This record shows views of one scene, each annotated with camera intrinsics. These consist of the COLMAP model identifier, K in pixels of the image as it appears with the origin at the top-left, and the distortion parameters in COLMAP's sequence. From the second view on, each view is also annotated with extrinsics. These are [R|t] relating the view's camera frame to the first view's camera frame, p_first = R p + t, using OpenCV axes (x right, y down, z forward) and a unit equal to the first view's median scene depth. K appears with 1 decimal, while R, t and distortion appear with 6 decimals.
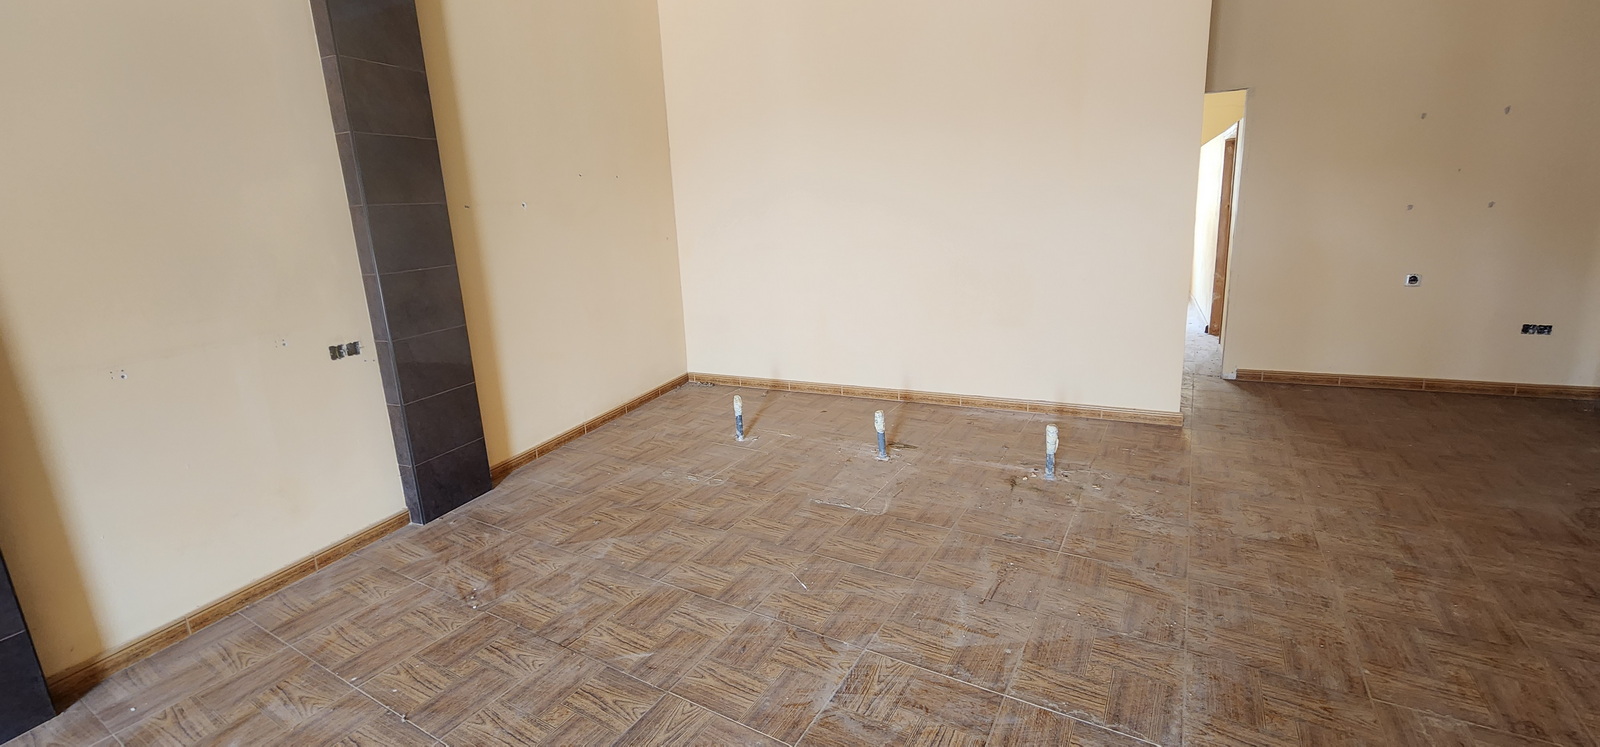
lens RADIAL K [[657.6, 0, 797.5], [0, 657.6, 351.9], [0, 0, 1]] dist [0.001929, -0.000236]
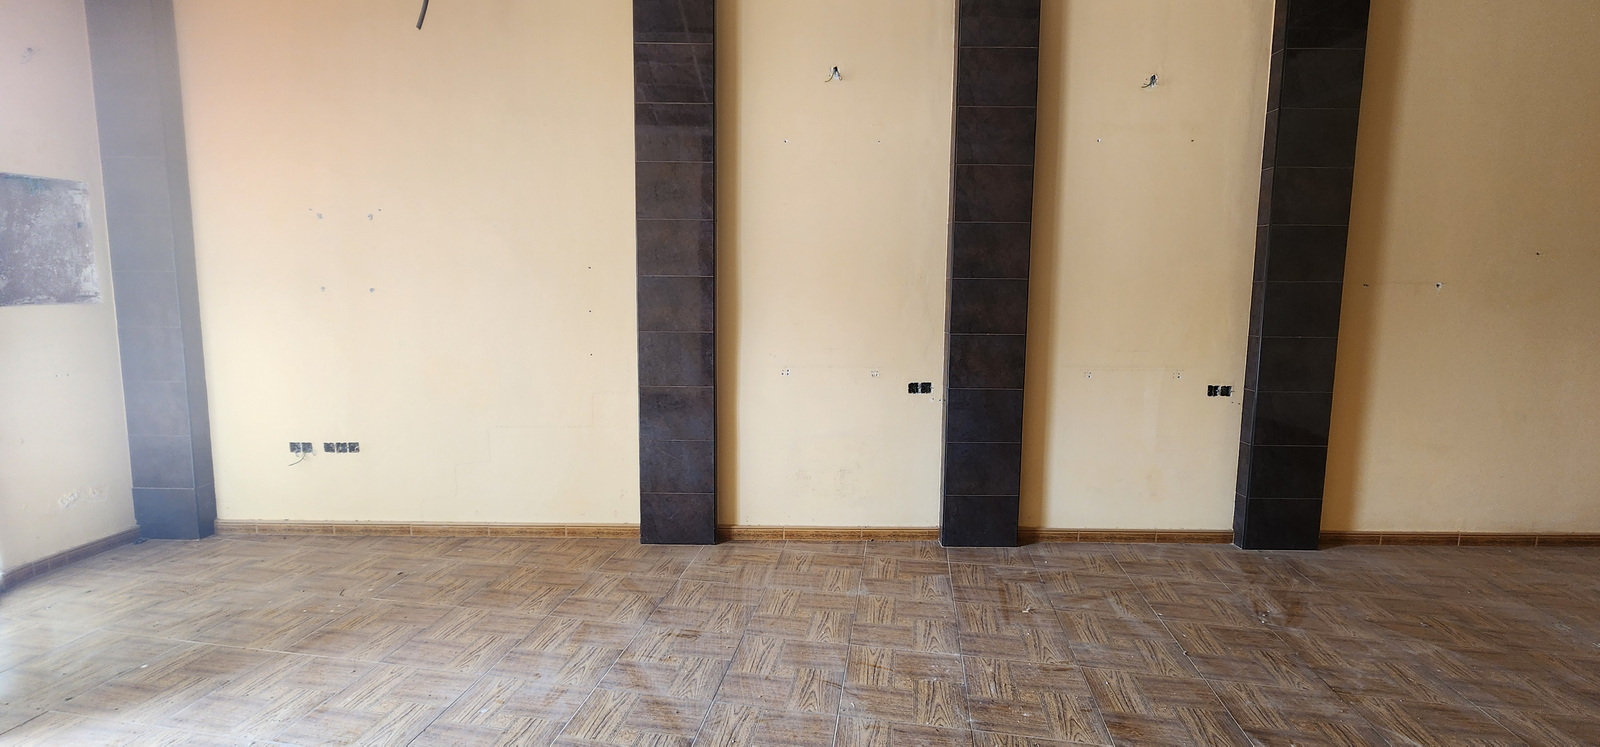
lens RADIAL K [[657.6, 0, 797.5], [0, 657.6, 351.9], [0, 0, 1]] dist [0.001929, -0.000236]
pose [[0.359148, 0.150895, -0.921001, 0.197781], [-0.227995, 0.971128, 0.070200, 0.021721], [0.905003, 0.184771, 0.383182, -0.263367]]
